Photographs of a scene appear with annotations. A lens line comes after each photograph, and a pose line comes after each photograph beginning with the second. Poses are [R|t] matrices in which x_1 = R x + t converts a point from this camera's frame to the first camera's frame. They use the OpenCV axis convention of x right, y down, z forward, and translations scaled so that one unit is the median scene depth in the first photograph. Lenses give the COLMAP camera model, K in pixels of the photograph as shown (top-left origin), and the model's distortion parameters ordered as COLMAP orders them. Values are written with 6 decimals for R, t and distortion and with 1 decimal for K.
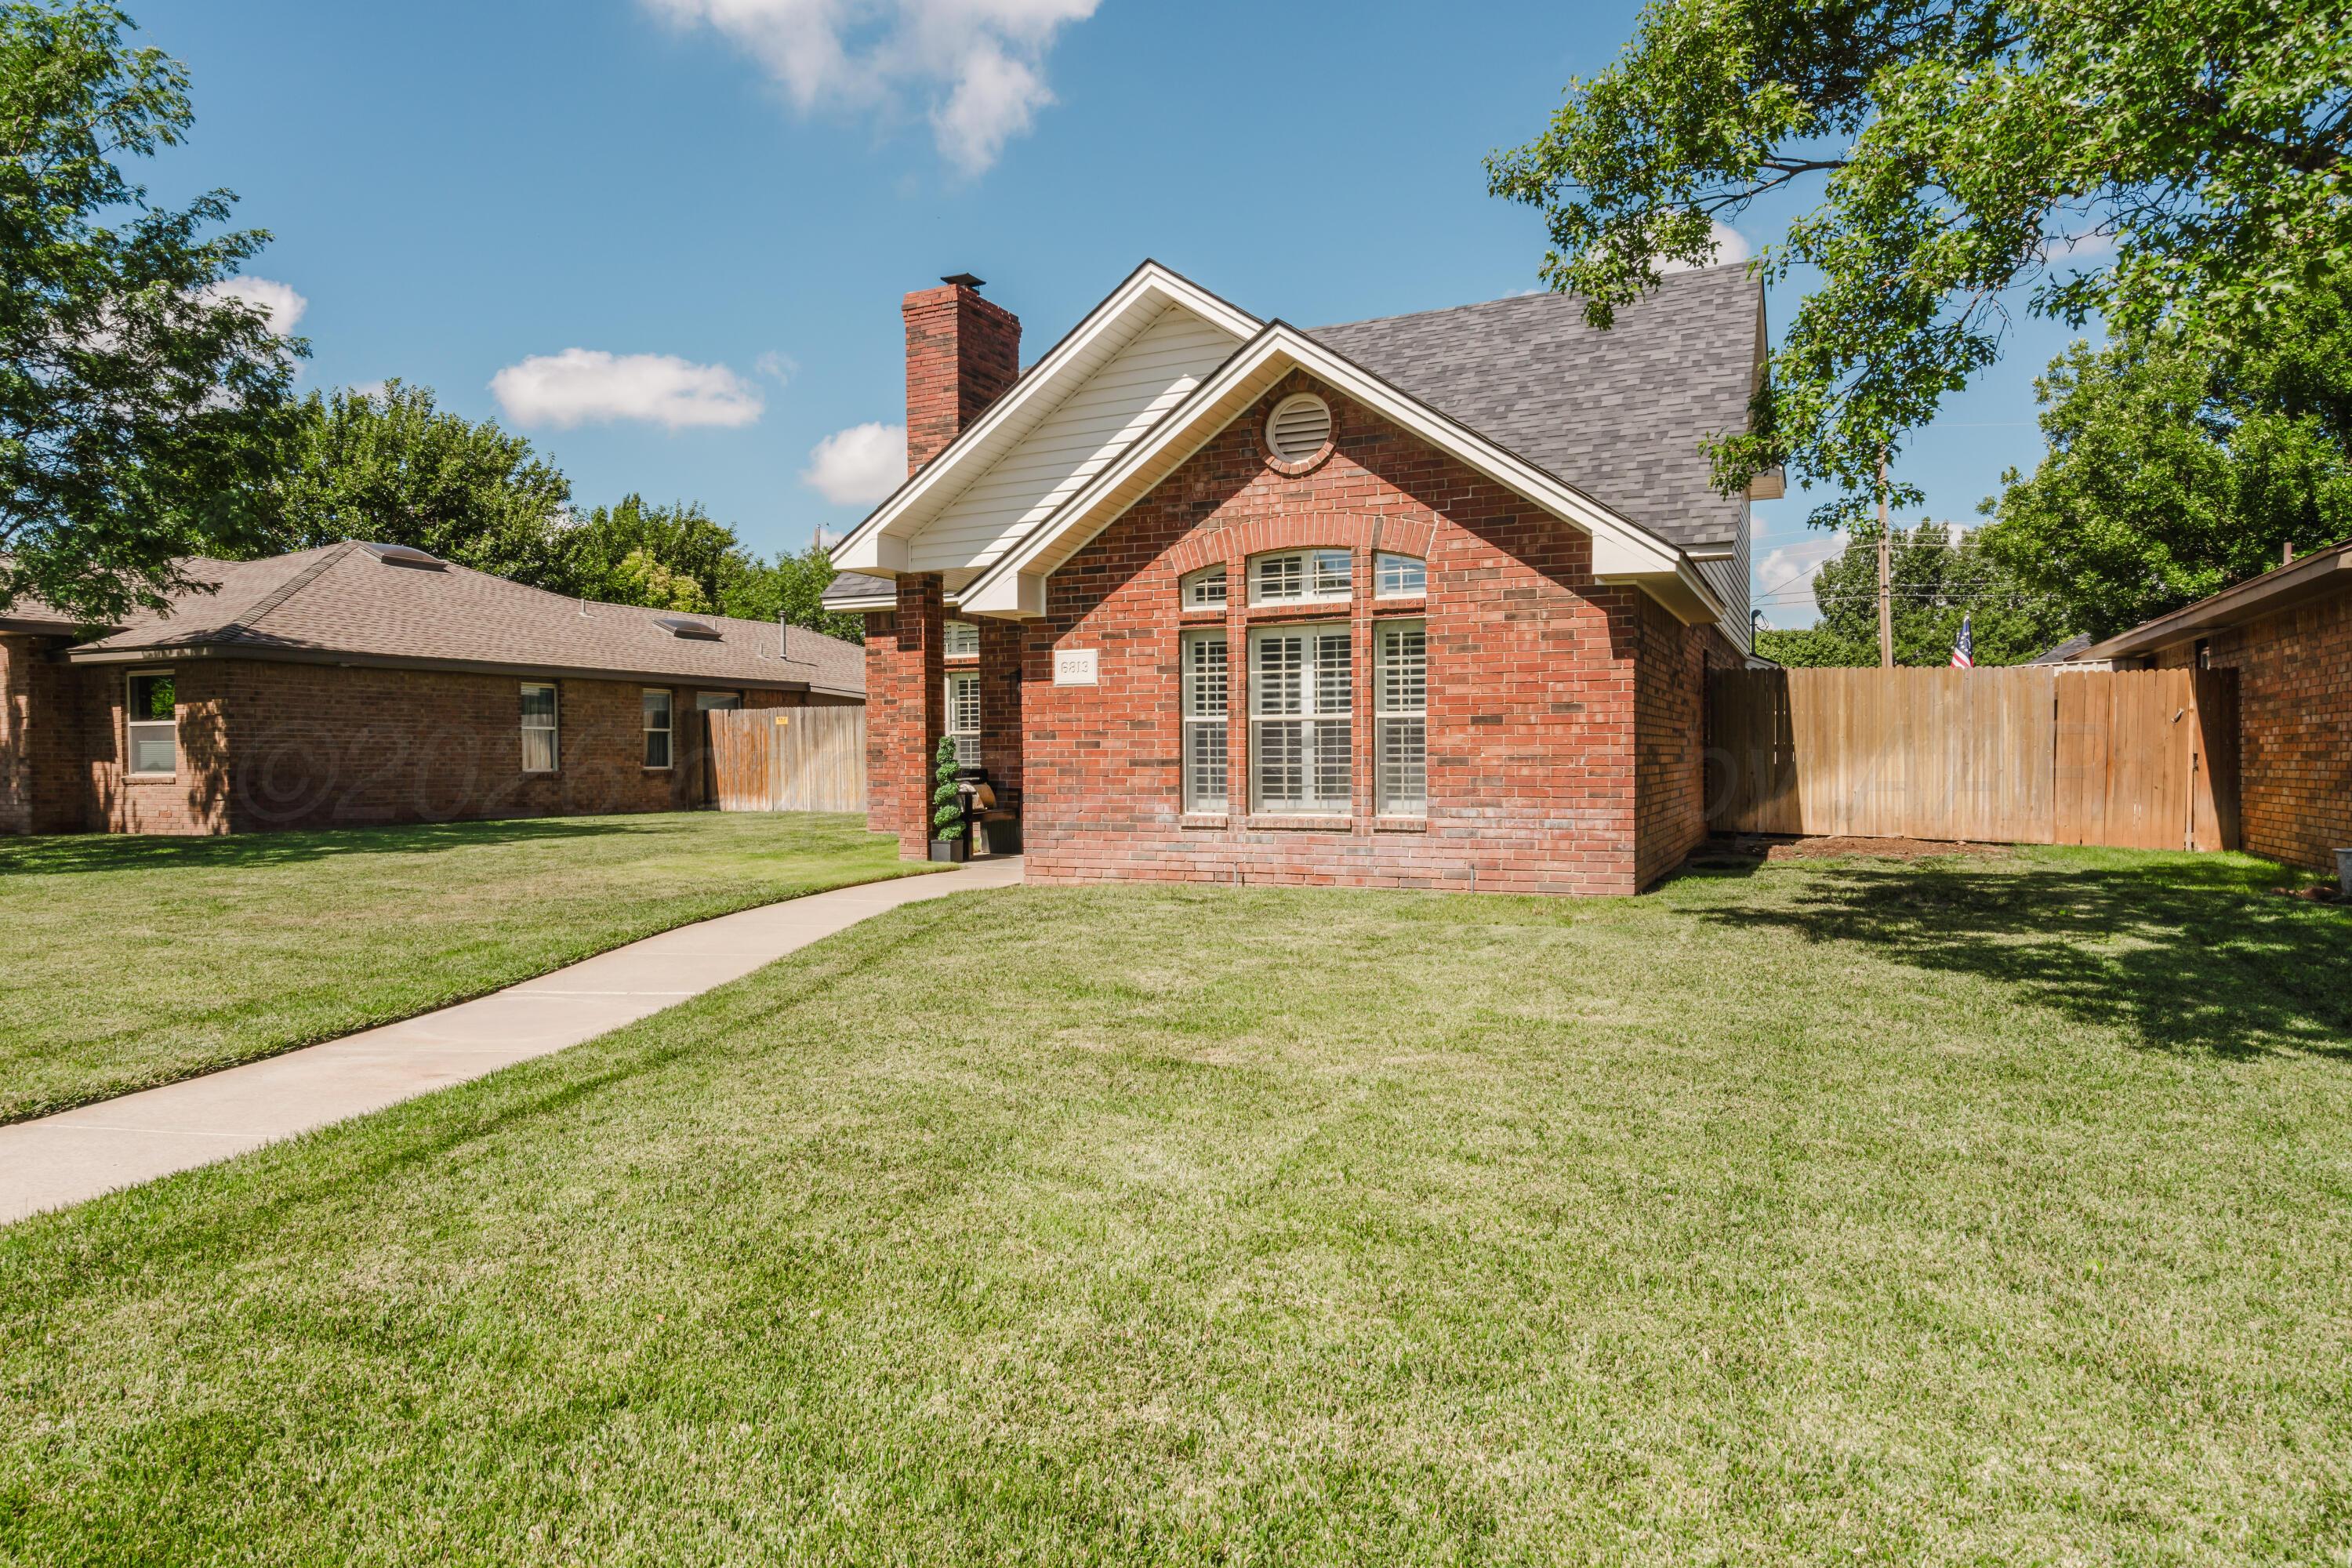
lens RADIAL K [[1392.4, 0, 1175.9], [0, 1392.4, 788.1], [0, 0, 1]] dist [-0.002196, -0.002117]
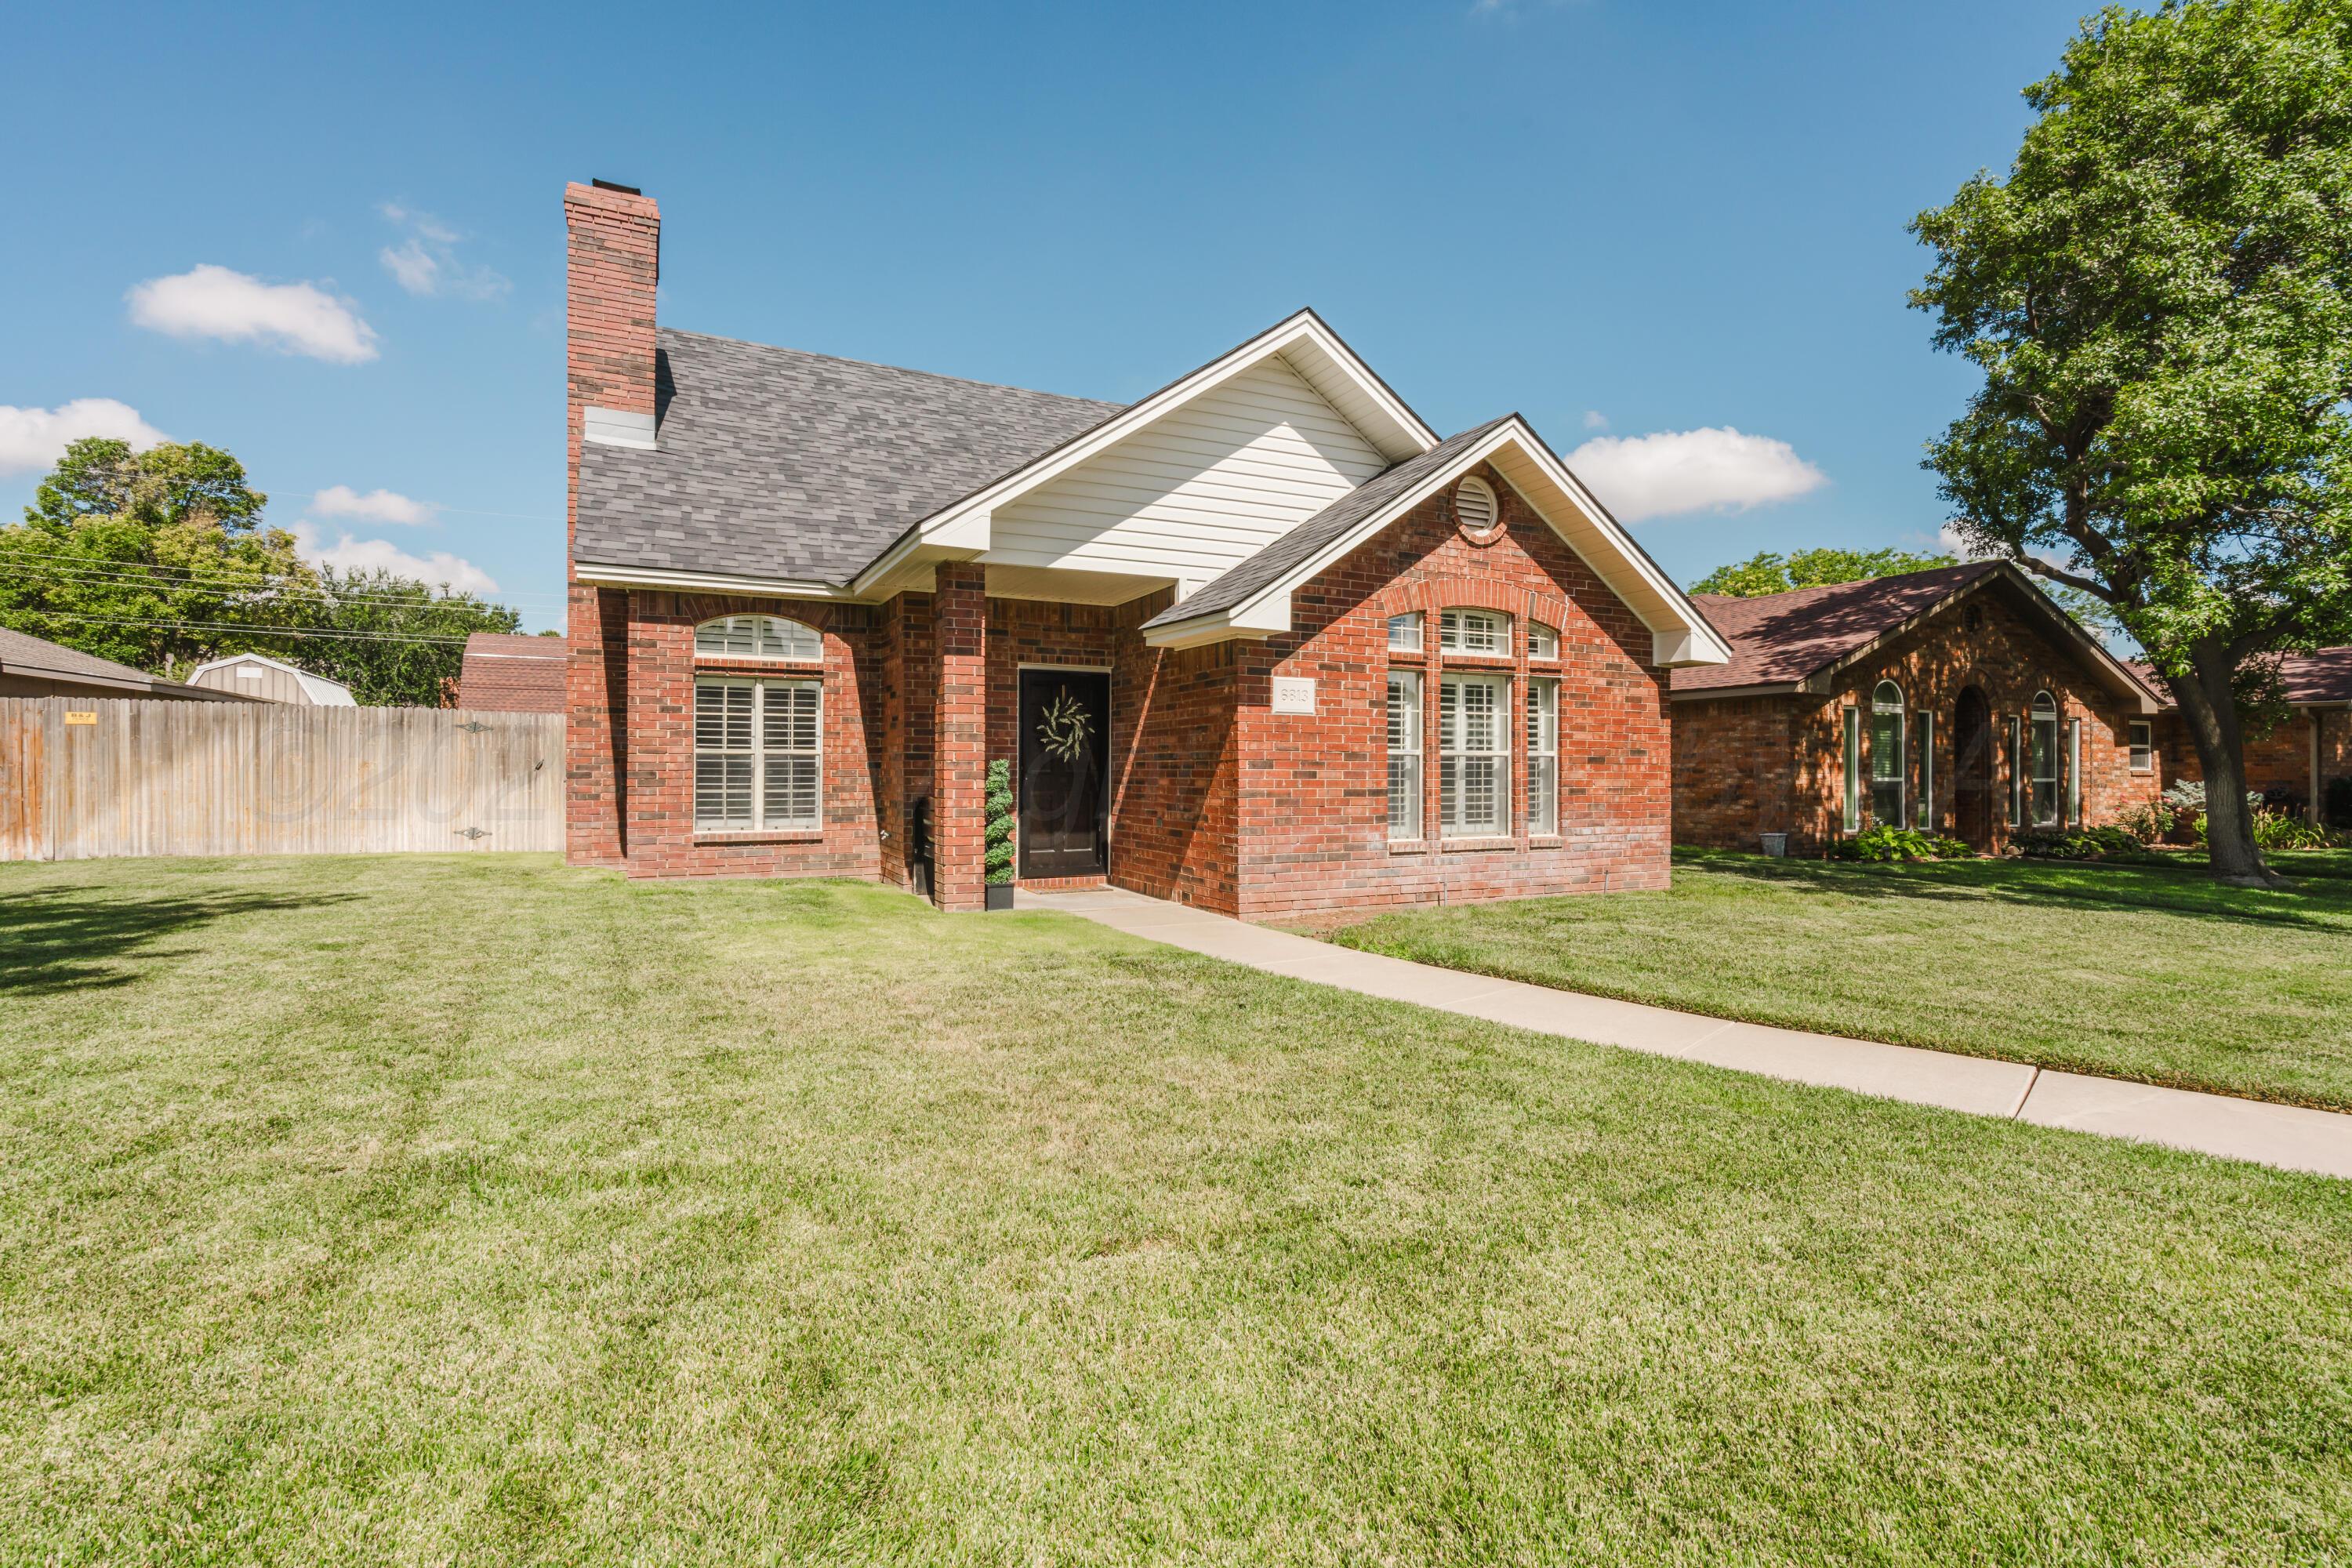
lens RADIAL K [[1057.5, 0, 1174.8], [0, 1057.5, 764.6], [0, 0, 1]] dist [-0.002066, -0.000622]
pose [[0.627154, 0.011966, 0.778804, -0.732836], [0.009173, 0.999699, -0.022747, -0.023115], [-0.778842, 0.021410, 0.626855, 0.626037]]
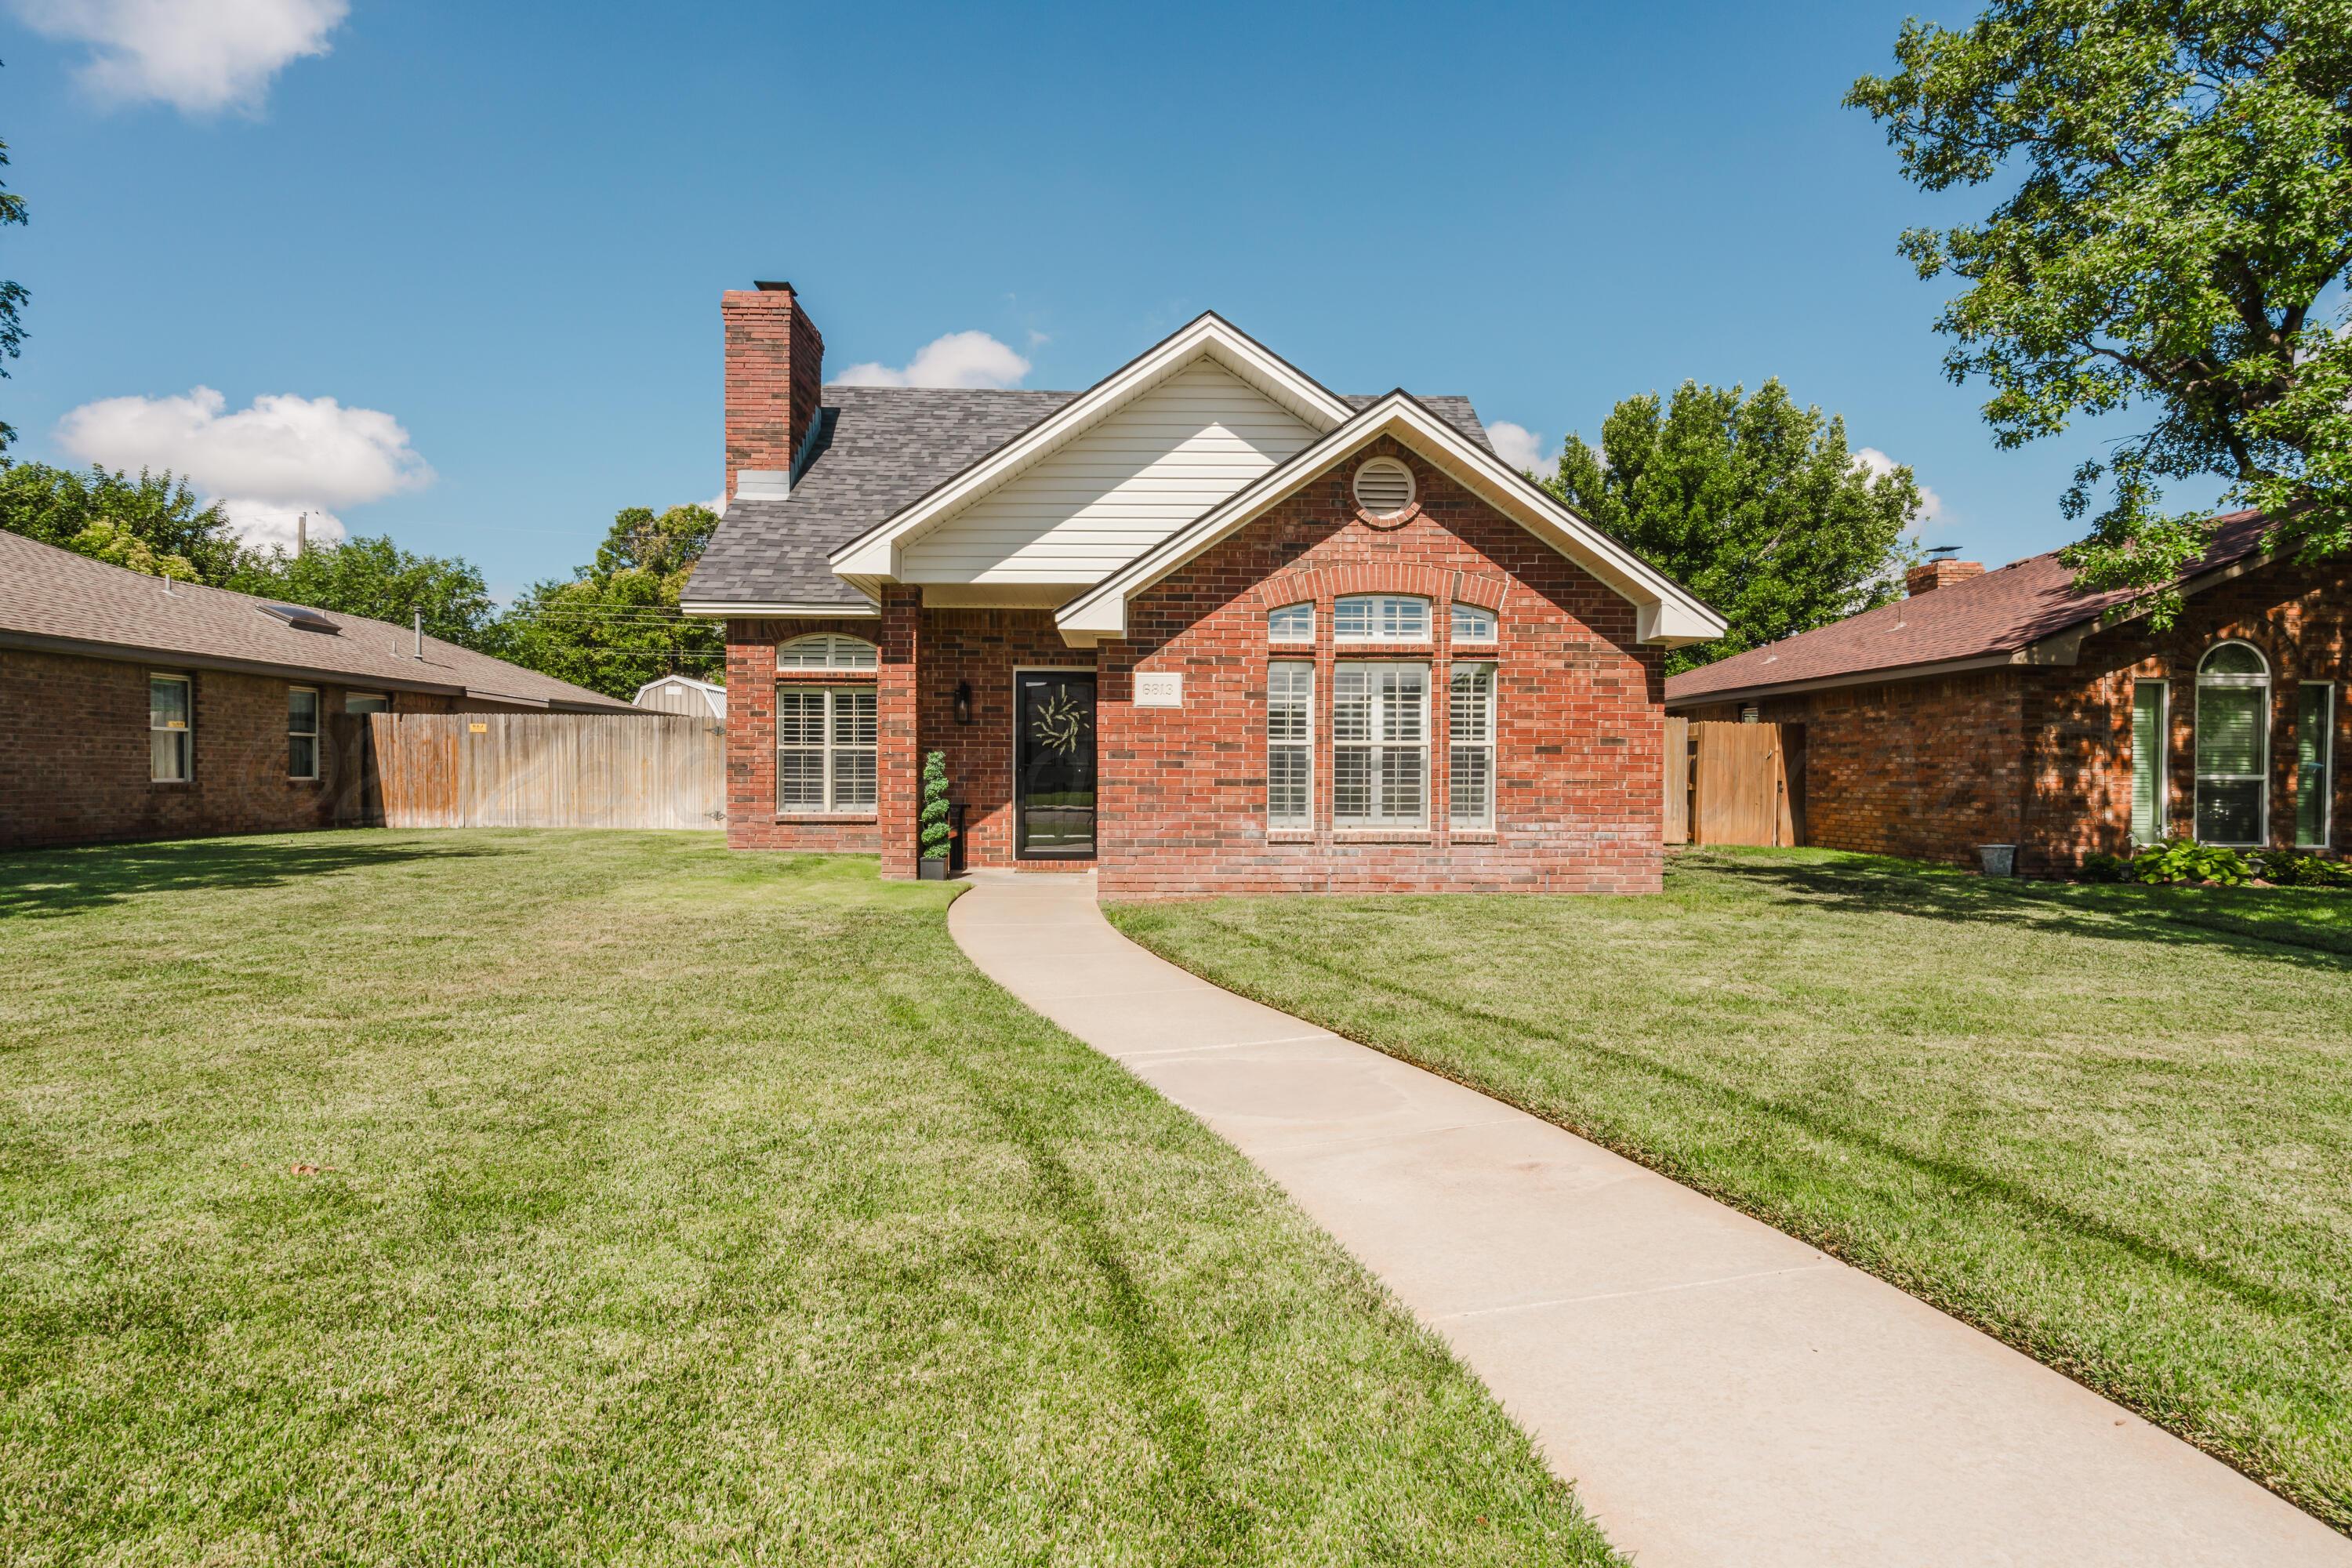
lens RADIAL K [[1167.7, 0, 1182.1], [0, 1167.7, 793.1], [0, 0, 1]] dist [0.005587, 0.001655]
pose [[0.889505, 0.004054, 0.456908, -0.472877], [-0.001885, 0.999985, -0.005203, -0.005342], [-0.456922, 0.003766, 0.889499, 0.227302]]
